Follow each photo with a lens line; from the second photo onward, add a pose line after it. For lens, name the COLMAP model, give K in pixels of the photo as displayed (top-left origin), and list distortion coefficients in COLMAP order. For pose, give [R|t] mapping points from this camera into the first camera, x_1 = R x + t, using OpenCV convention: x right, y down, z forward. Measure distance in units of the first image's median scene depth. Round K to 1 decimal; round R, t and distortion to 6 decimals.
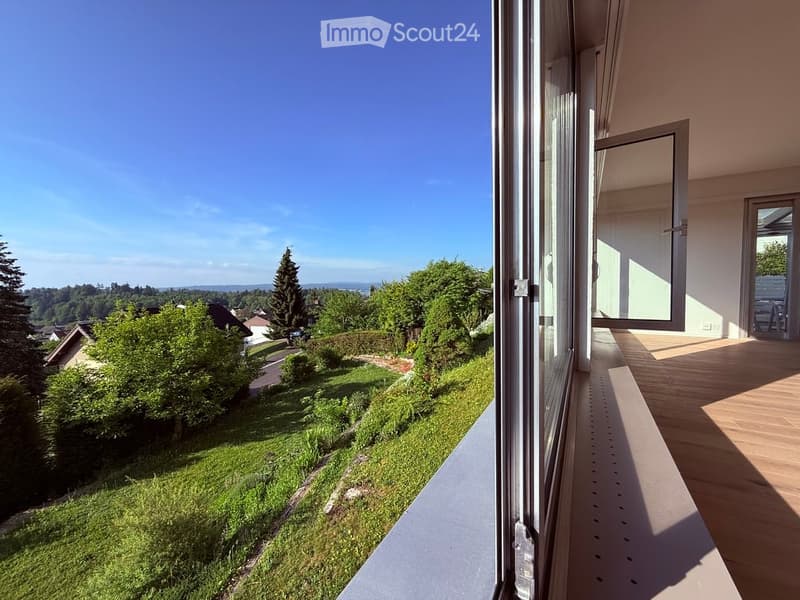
lens RADIAL K [[318.3, 0, 398.2], [0, 318.3, 299.6], [0, 0, 1]] dist [-0.000829, 0.000030]
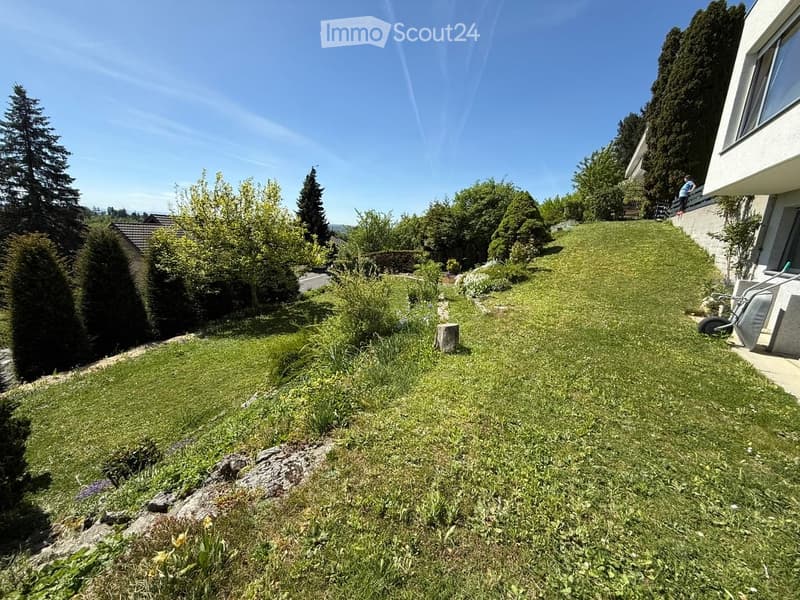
lens RADIAL K [[318.3, 0, 397.8], [0, 318.3, 299.8], [0, 0, 1]] dist [-0.000829, 0.000030]
pose [[0.997209, 0.073801, 0.011282, -0.071515], [-0.074657, 0.984658, 0.157716, 0.060259], [0.000531, -0.158118, 0.987420, -0.013695]]
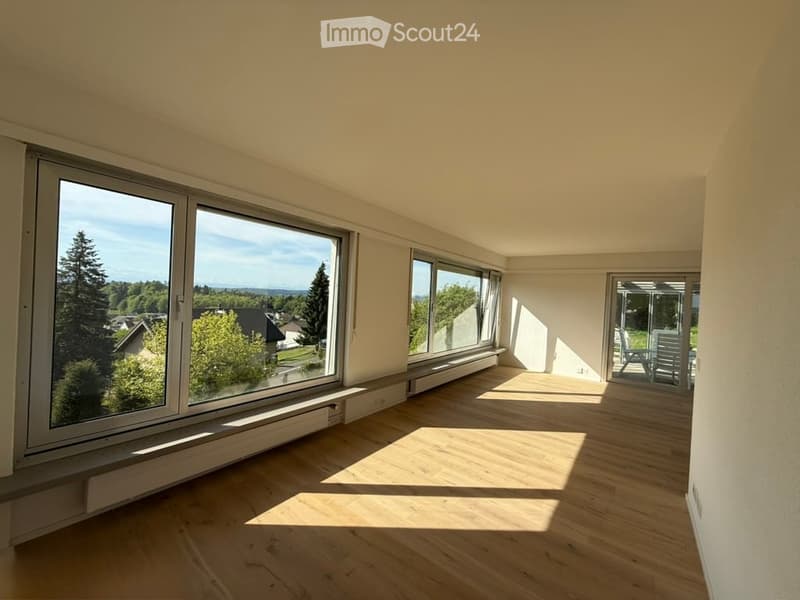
lens RADIAL K [[318.3, 0, 399.9], [0, 318.3, 298.3], [0, 0, 1]] dist [-0.000829, 0.000030]
pose [[0.990690, 0.066975, -0.118521, 0.052350], [-0.072343, 0.996513, -0.041582, -0.012372], [0.115323, 0.049769, 0.992081, -0.046809]]
